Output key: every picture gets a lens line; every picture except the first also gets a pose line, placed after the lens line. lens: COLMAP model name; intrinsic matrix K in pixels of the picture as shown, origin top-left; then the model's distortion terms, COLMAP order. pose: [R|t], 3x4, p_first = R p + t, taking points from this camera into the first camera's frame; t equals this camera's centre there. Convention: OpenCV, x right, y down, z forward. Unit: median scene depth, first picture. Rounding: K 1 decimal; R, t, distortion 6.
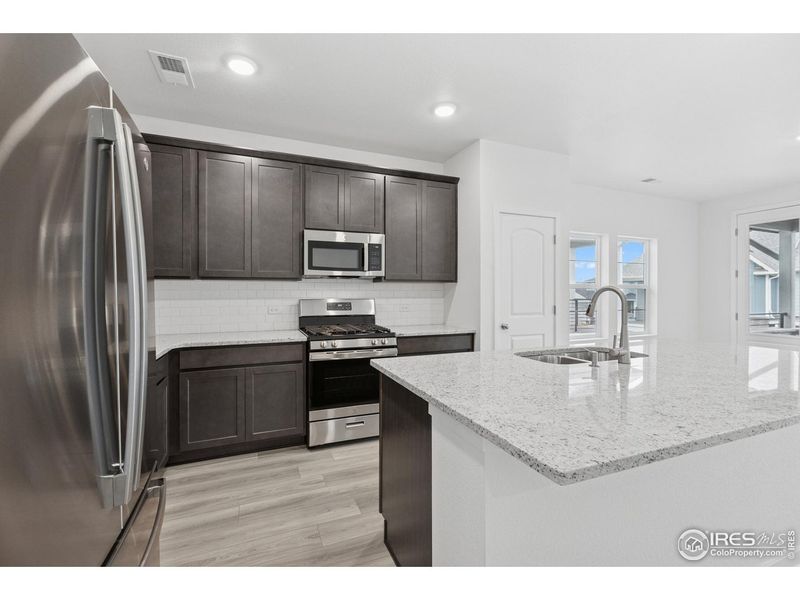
lens RADIAL K [[357.1, 0, 401.3], [0, 357.1, 293.1], [0, 0, 1]] dist [0.002571, 0.000129]
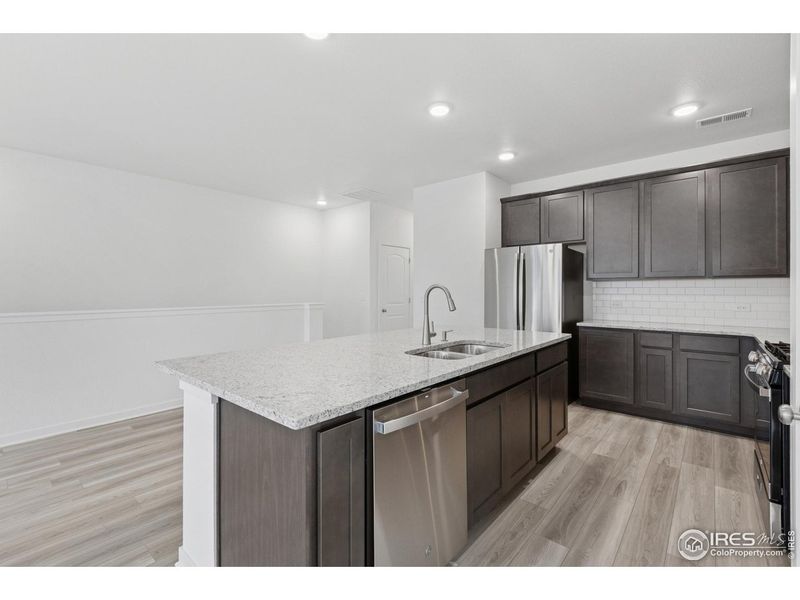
lens RADIAL K [[363.0, 0, 401.4], [0, 363.0, 295.0], [0, 0, 1]] dist [0.022898, 0.000164]
pose [[-0.889480, 0.008579, -0.456894, 0.715748], [-0.001961, 0.999743, 0.022590, -0.006874], [0.456970, 0.020989, -0.889234, 1.166710]]
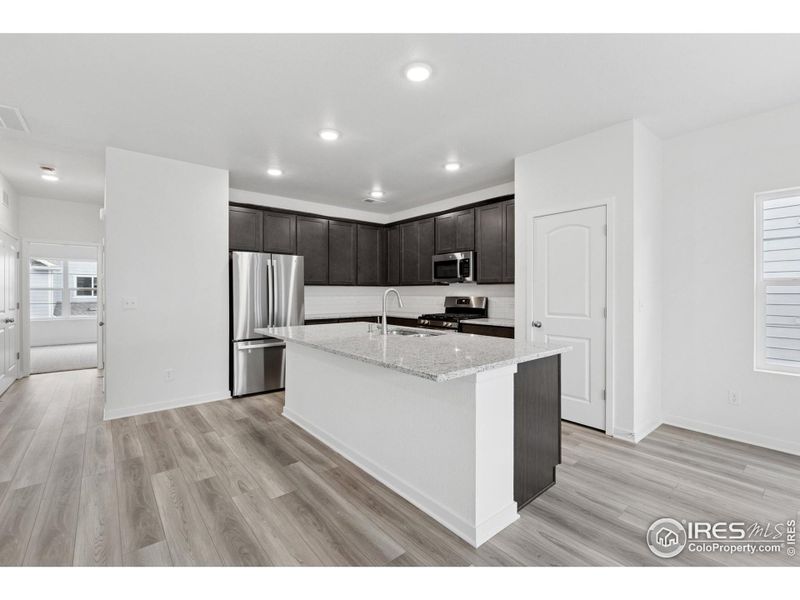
lens RADIAL K [[357.1, 0, 401.3], [0, 357.1, 293.1], [0, 0, 1]] dist [0.002571, 0.000129]
pose [[0.297887, 0.000752, -0.954601, 1.236494], [-0.006533, 0.999978, -0.001251, 0.005205], [0.954579, 0.006610, 0.297885, 0.317954]]
